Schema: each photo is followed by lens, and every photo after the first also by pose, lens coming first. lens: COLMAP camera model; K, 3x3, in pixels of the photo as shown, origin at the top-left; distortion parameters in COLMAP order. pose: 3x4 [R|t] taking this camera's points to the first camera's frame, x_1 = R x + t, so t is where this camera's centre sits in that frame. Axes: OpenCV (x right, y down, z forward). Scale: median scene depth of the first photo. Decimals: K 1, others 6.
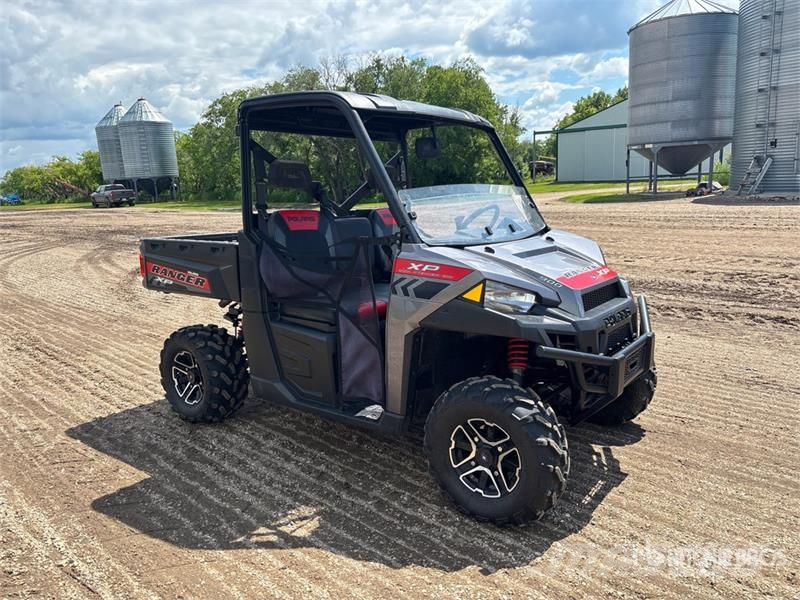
lens RADIAL K [[589.4, 0, 400.2], [0, 589.4, 311.2], [0, 0, 1]] dist [0.008840, 0.002156]
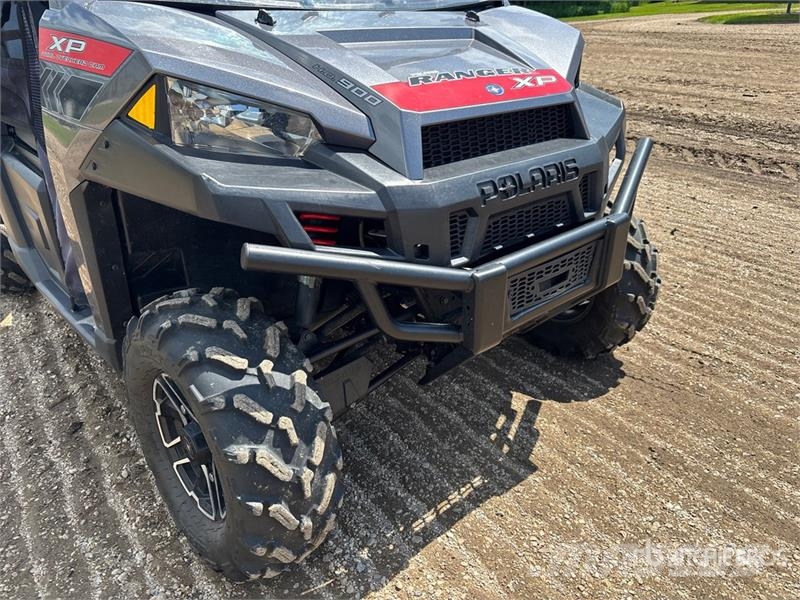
lens RADIAL K [[594.7, 0, 400.0], [0, 594.7, 300.0], [0, 0, 1]] dist [0.050125, -0.062207]
pose [[0.983799, 0.090137, -0.154966, 0.348535], [-0.049296, 0.967102, 0.249566, -0.011624], [0.172363, -0.237884, 0.955878, 0.503326]]
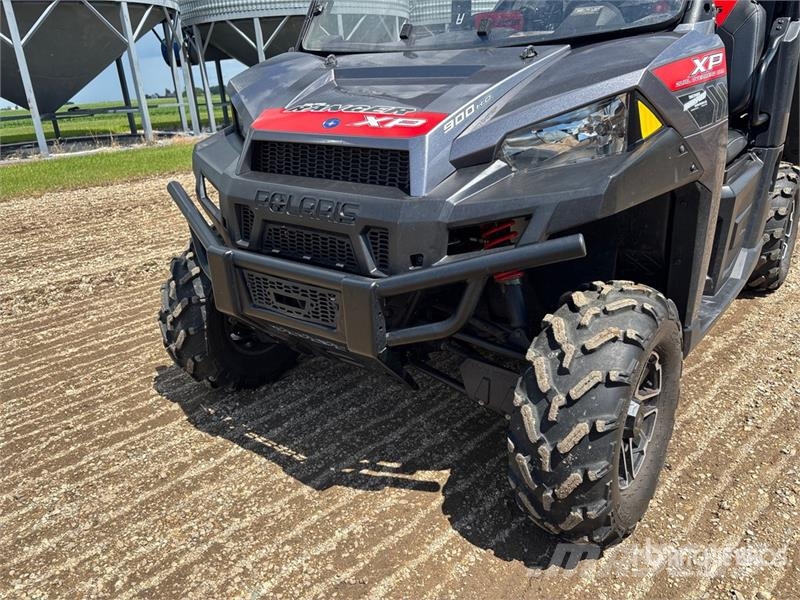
lens RADIAL K [[594.7, 0, 400.0], [0, 594.7, 300.0], [0, 0, 1]] dist [0.050125, -0.062207]
pose [[0.012017, 0.388108, -0.921535, 0.888846], [-0.148005, 0.912141, 0.382222, -0.128654], [0.988914, 0.131799, 0.068403, 1.065547]]
